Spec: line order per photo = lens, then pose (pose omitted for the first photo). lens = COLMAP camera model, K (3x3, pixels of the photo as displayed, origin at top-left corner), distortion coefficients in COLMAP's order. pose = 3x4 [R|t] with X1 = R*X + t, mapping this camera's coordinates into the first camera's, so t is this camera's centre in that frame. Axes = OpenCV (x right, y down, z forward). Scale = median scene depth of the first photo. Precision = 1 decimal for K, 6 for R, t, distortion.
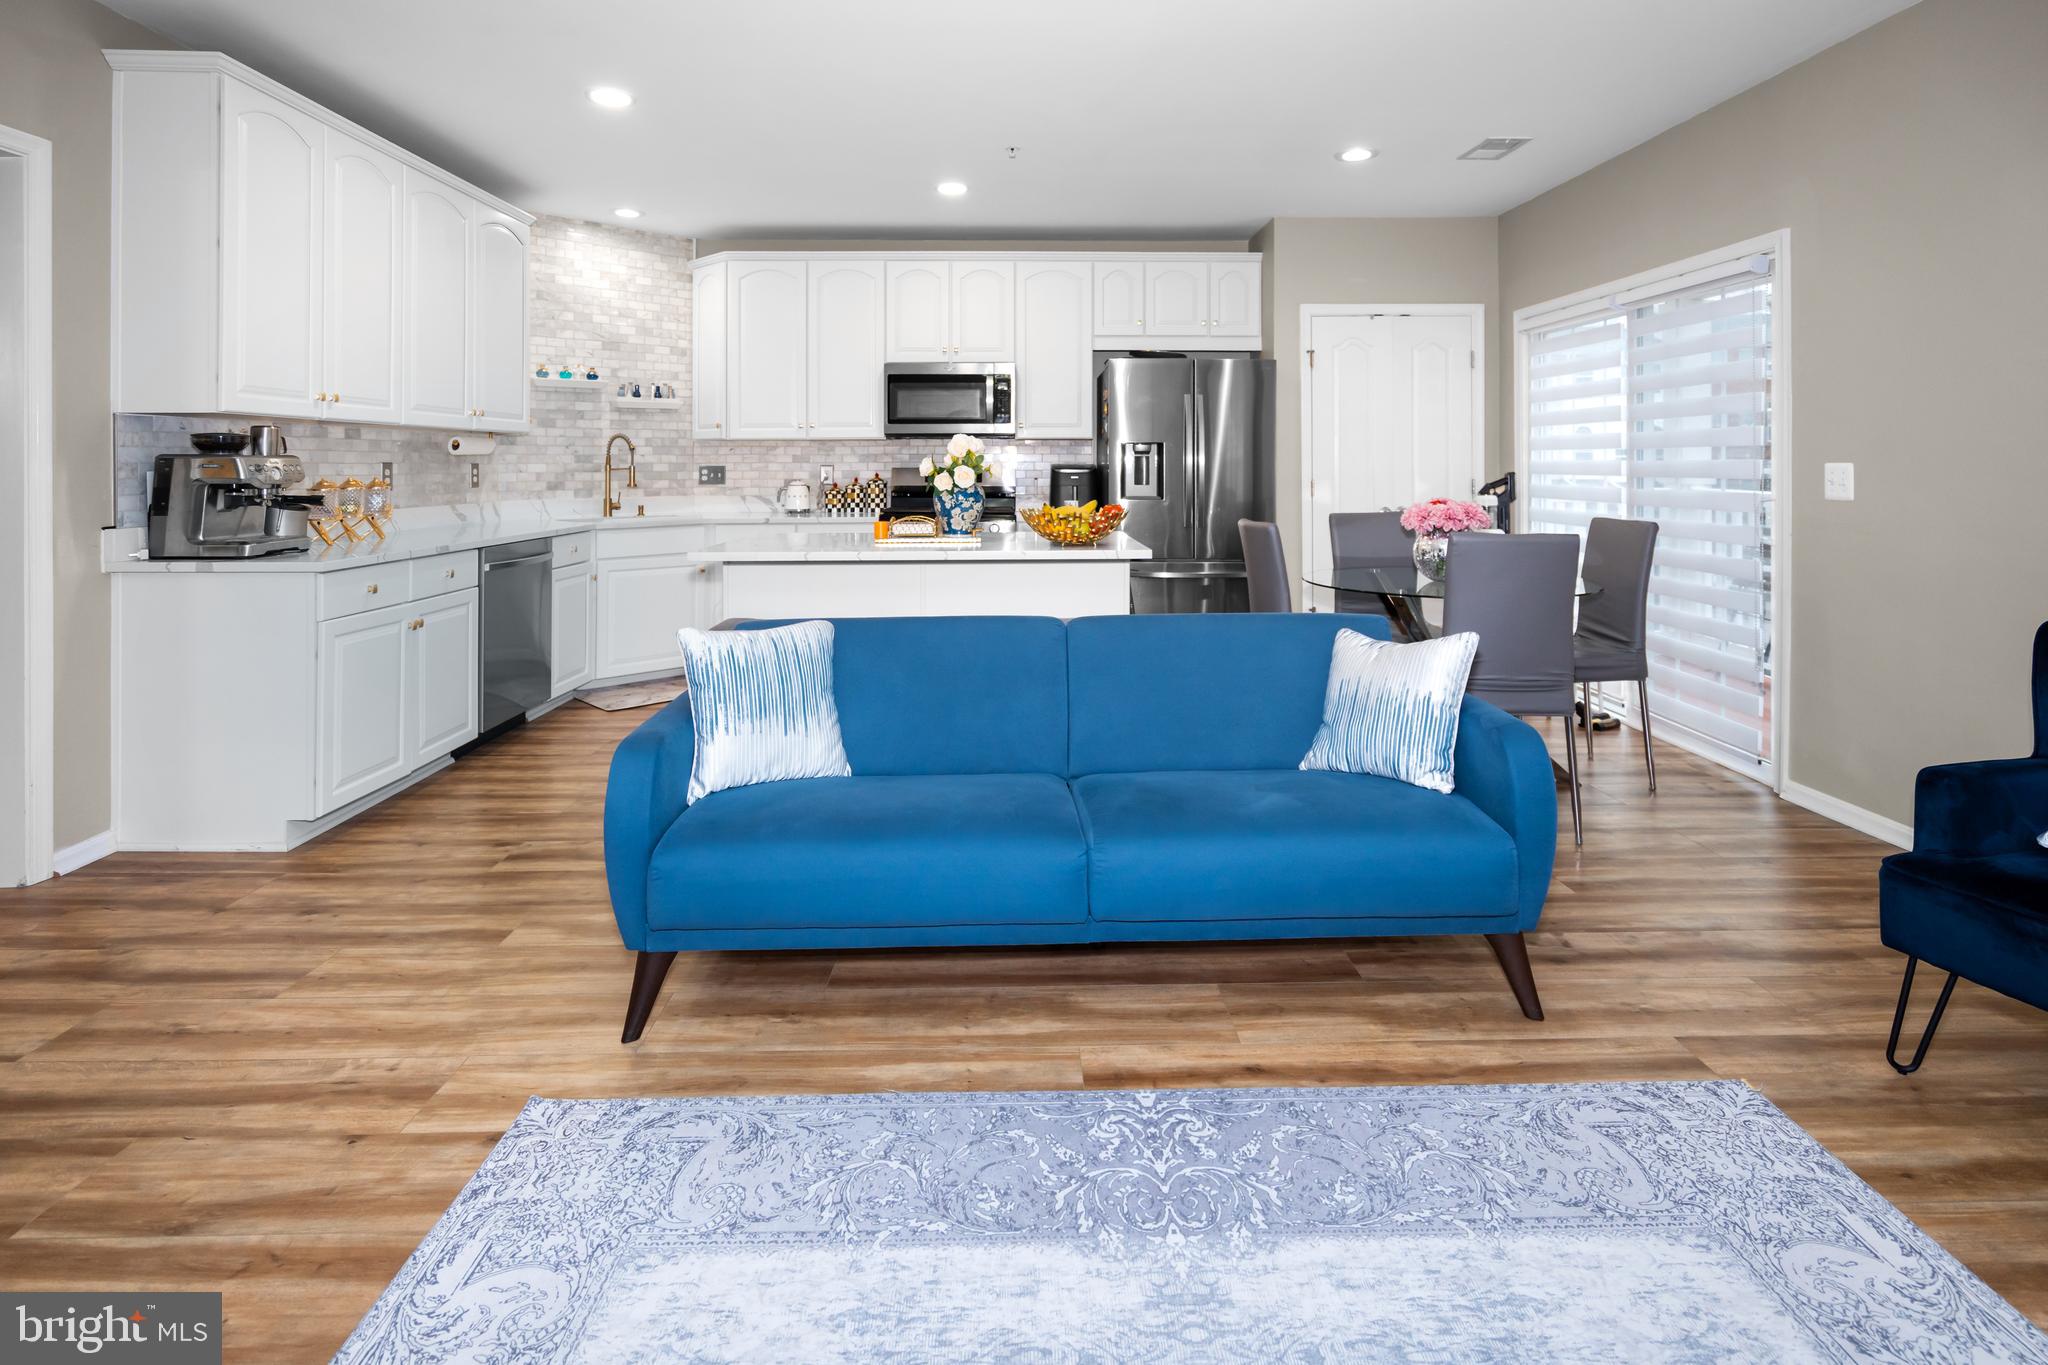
lens RADIAL K [[1001.0, 0, 1027.5], [0, 1001.0, 441.8], [0, 0, 1]] dist [0.002144, -0.000463]
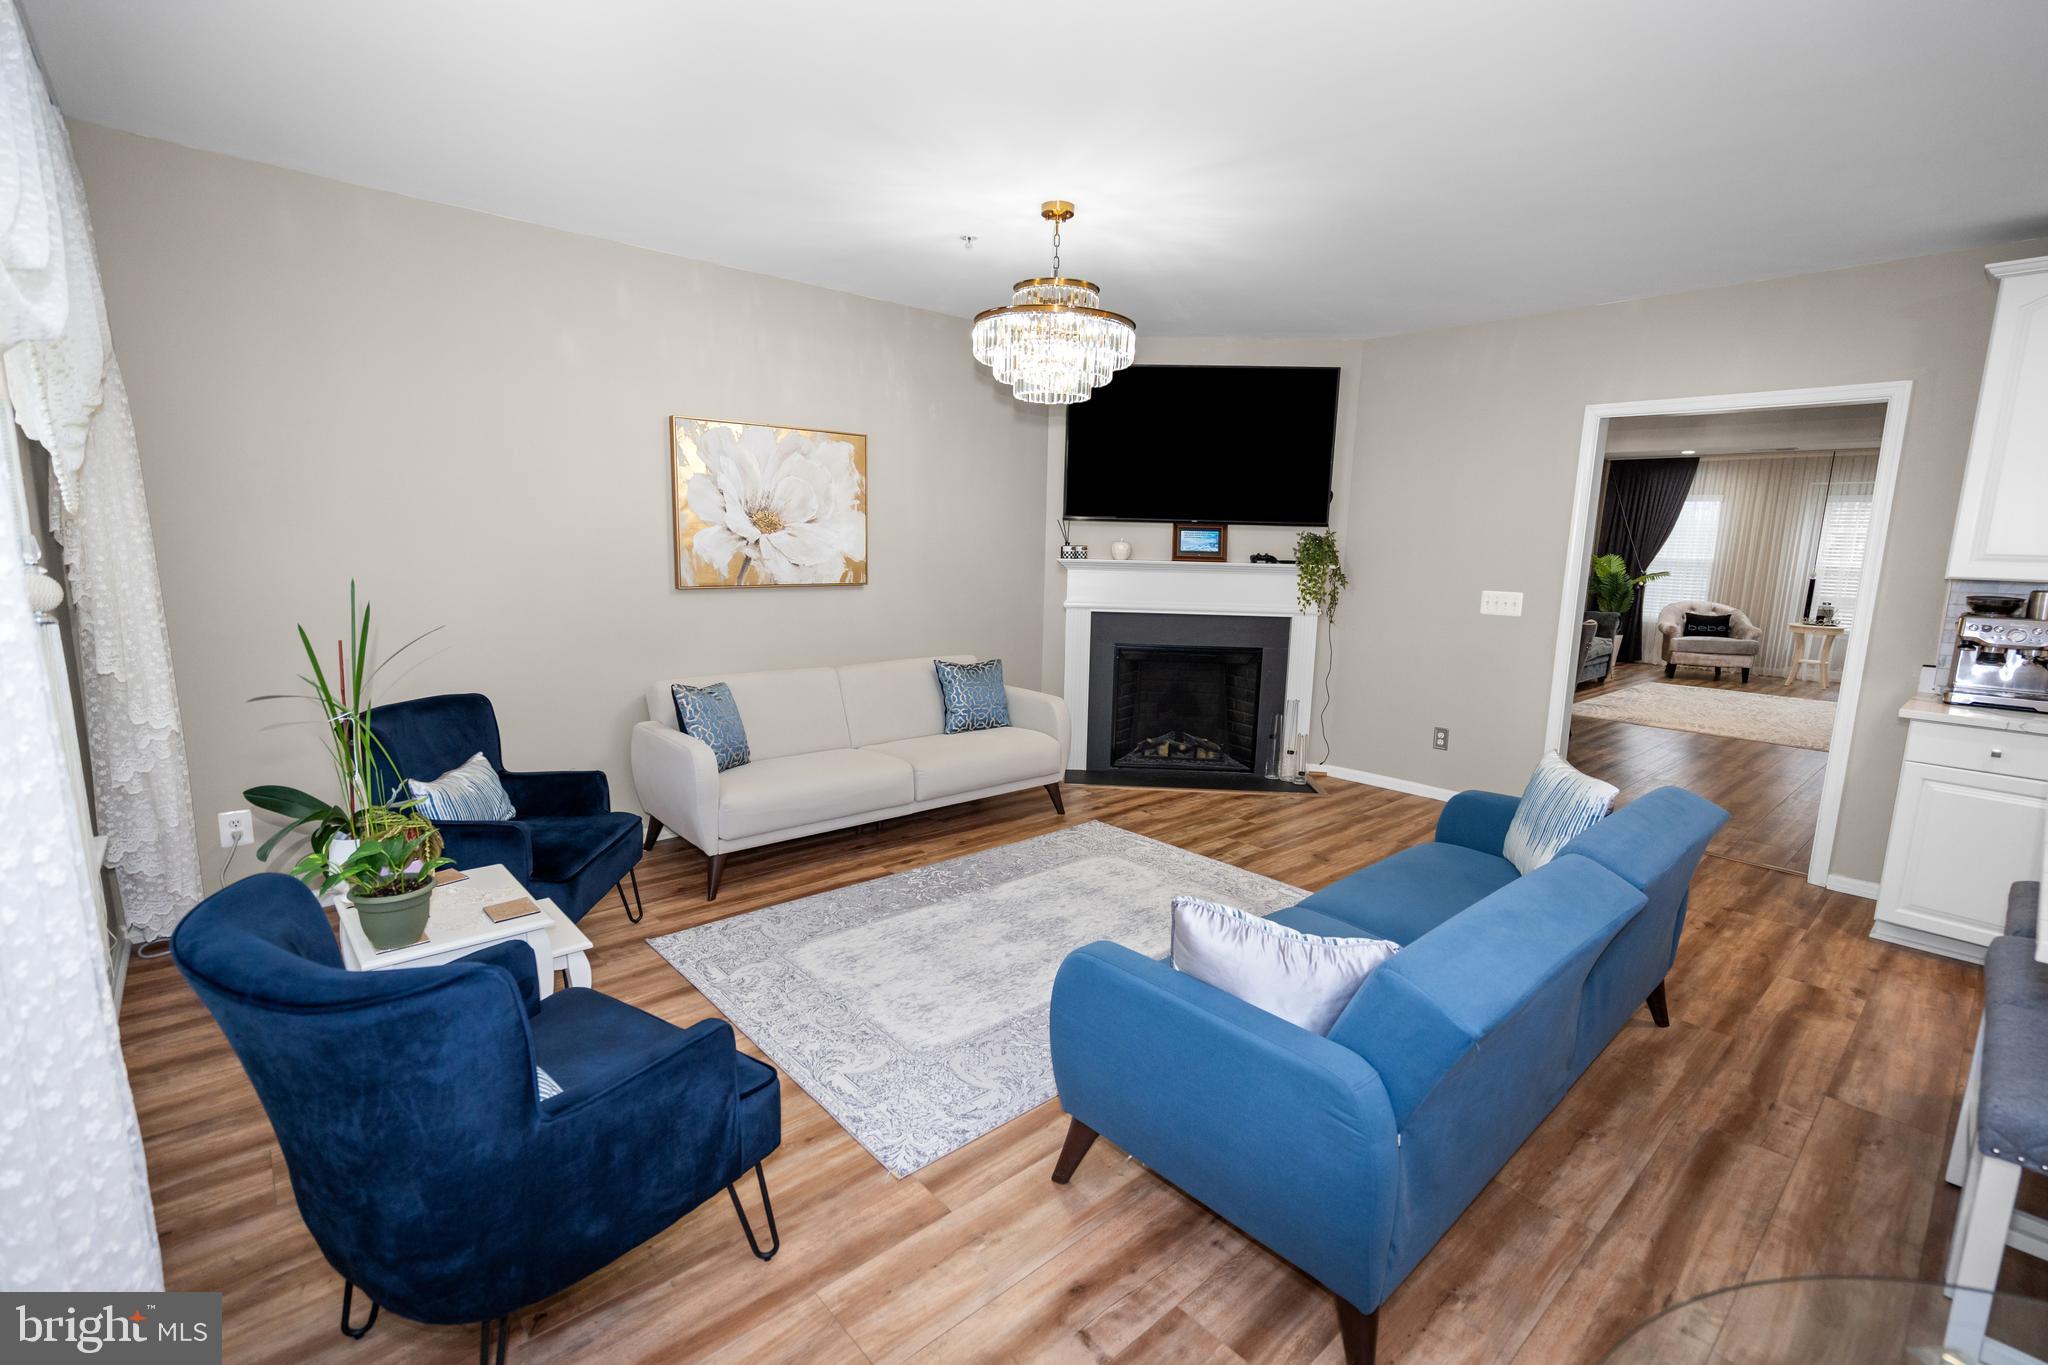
lens RADIAL K [[915.0, 0, 1023.1], [0, 915.0, 690.1], [0, 0, 1]] dist [-0.003690, 0.000194]
pose [[-0.756802, 0.094986, -0.646706, 0.411237], [-0.004274, 0.988645, 0.150210, -0.031038], [0.653630, 0.116443, -0.747803, 0.605476]]
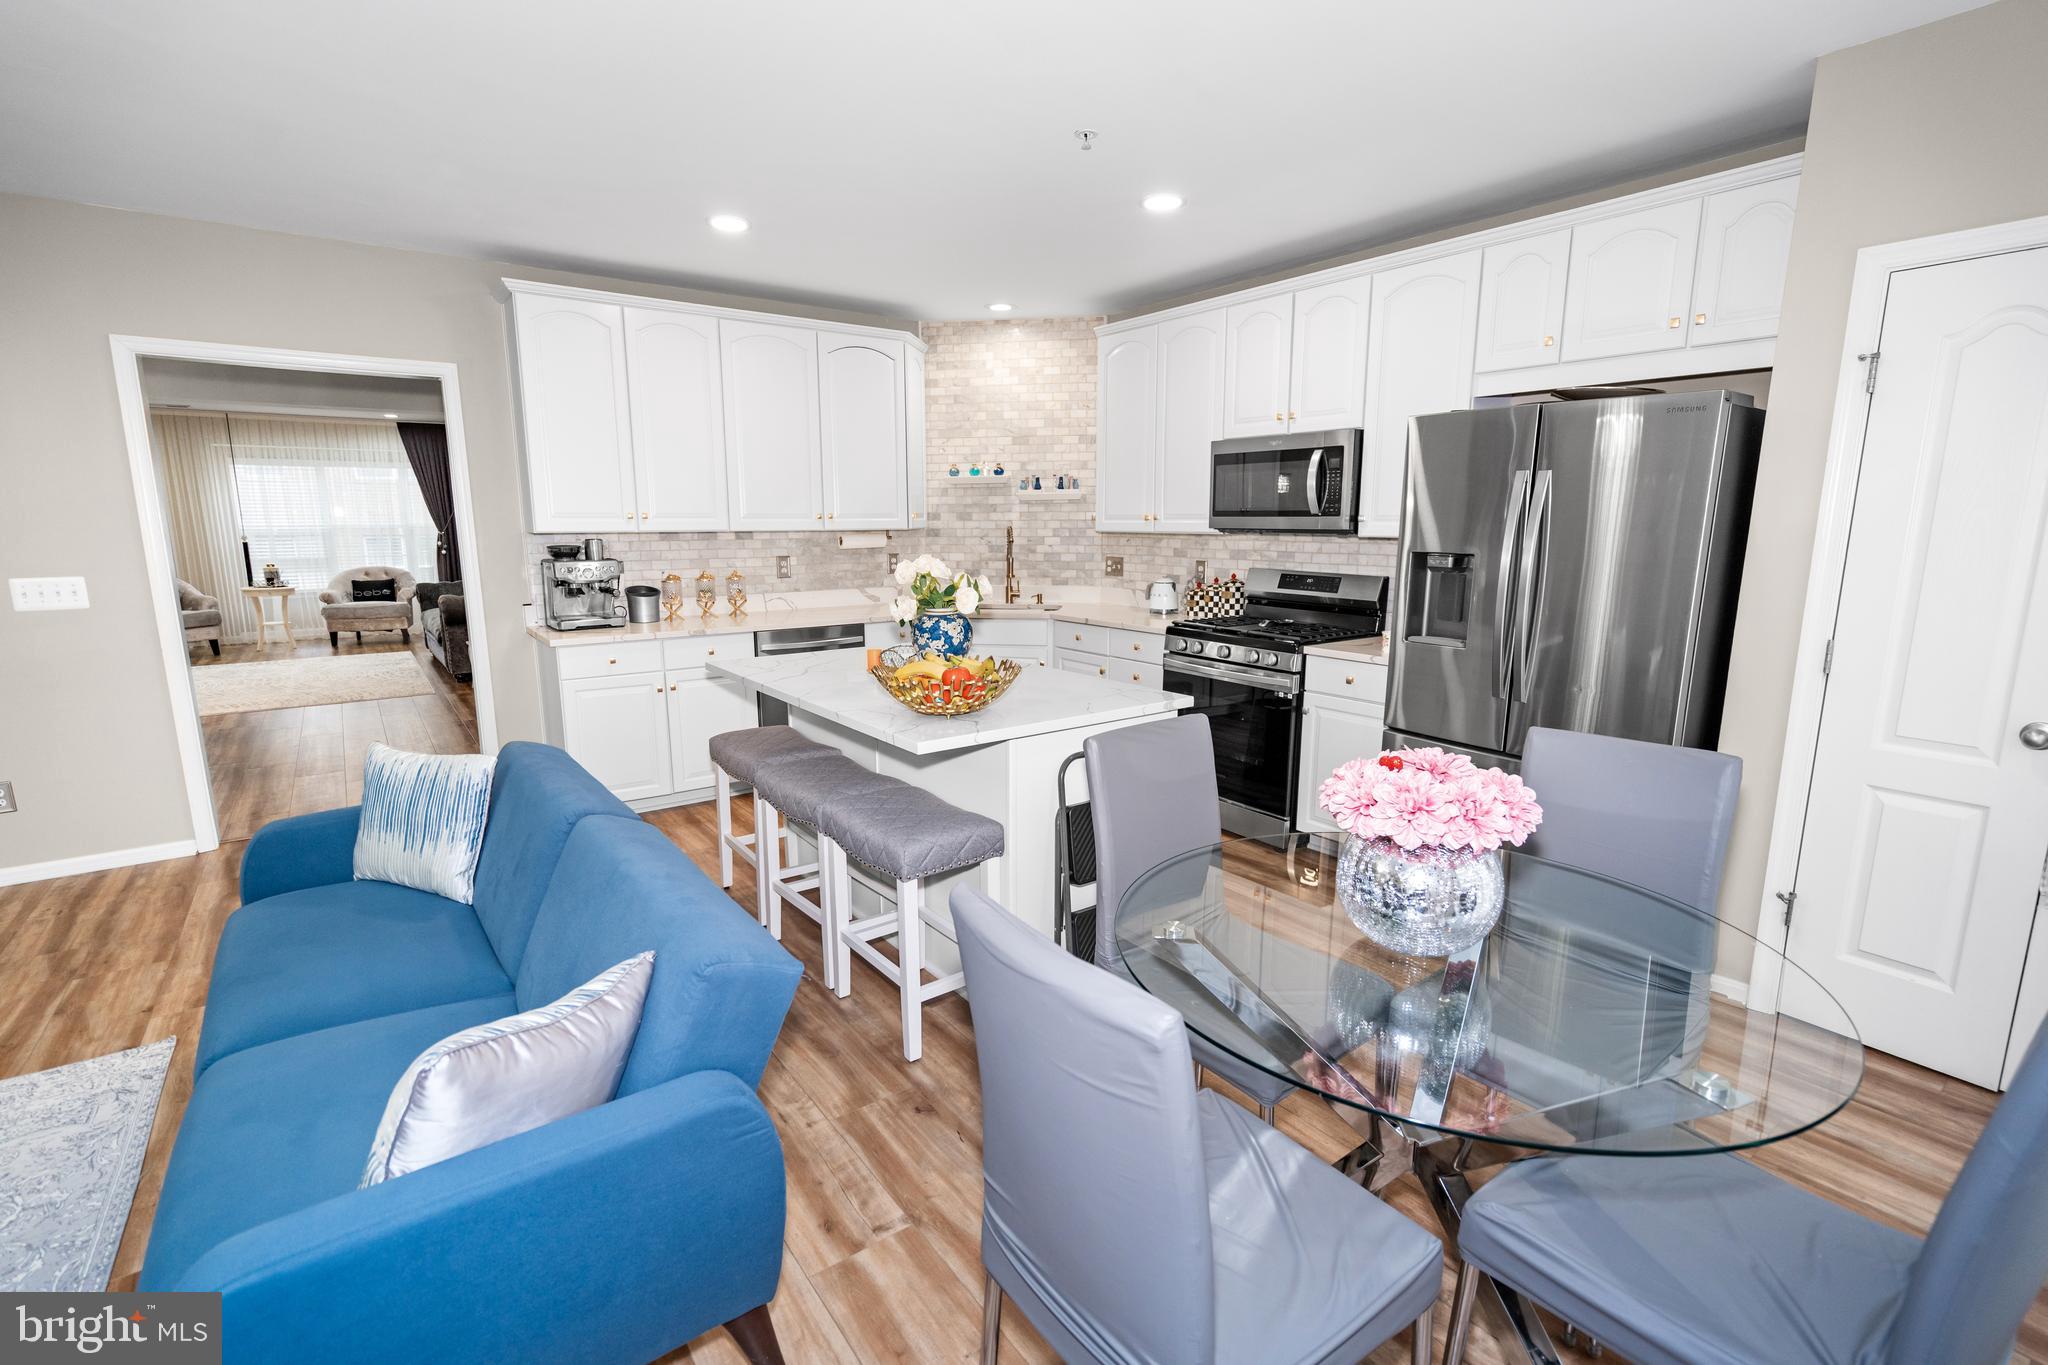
lens RADIAL K [[922.2, 0, 1011.8], [0, 922.2, 683.5], [0, 0, 1]] dist [-0.001803, 0.000542]
pose [[0.574203, 0.147768, -0.805267, 0.406175], [0.019567, 0.980819, 0.193935, -0.034031], [0.818479, -0.127114, 0.560298, 0.426708]]
